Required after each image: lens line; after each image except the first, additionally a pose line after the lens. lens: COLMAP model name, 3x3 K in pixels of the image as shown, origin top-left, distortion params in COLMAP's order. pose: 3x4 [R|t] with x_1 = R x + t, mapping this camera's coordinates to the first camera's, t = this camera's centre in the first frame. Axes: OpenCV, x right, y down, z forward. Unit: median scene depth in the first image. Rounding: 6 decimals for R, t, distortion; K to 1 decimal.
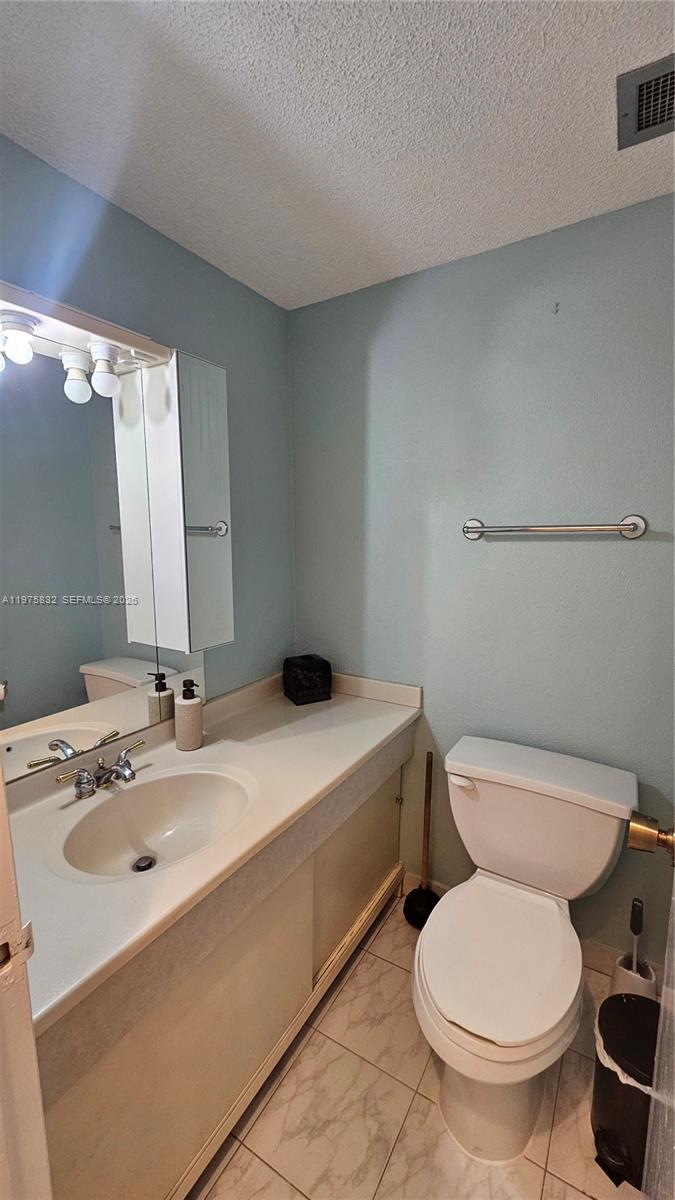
lens RADIAL K [[486.5, 0, 336.3], [0, 486.5, 602.4], [0, 0, 1]] dist [-0.000134, -0.000250]
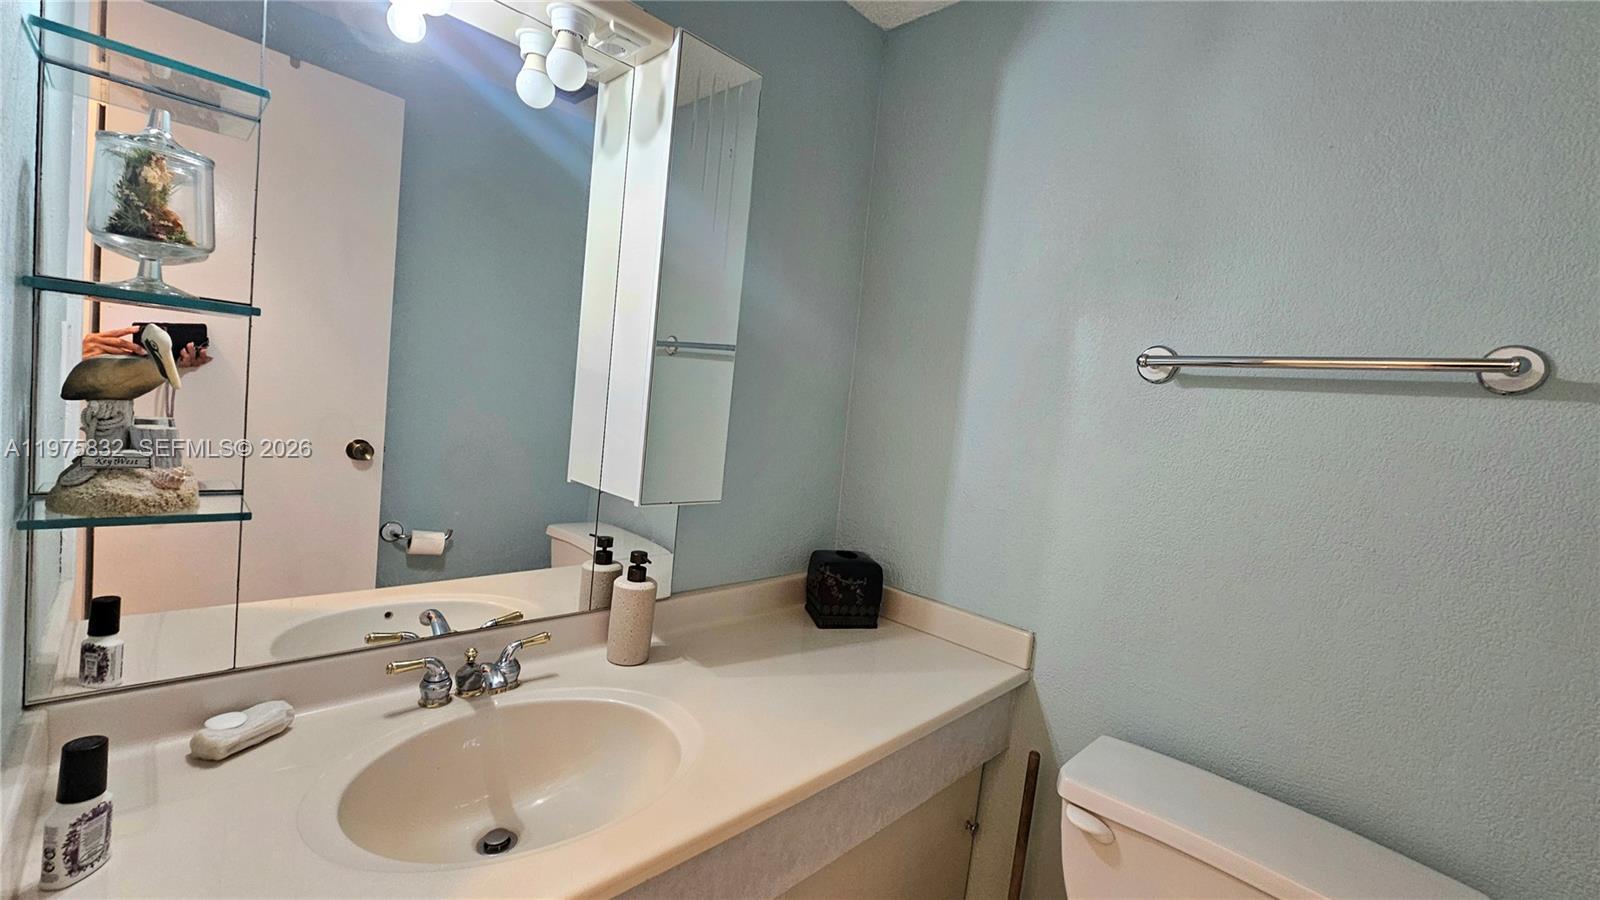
lens RADIAL K [[648.7, 0, 803.5], [0, 648.7, 447.5], [0, 0, 1]] dist [-0.000134, -0.000250]
pose [[0.969031, 0.113193, -0.219467, 0.068099], [-0.131934, 0.988592, -0.072661, 0.060025], [0.208739, 0.099366, 0.972910, 0.216878]]
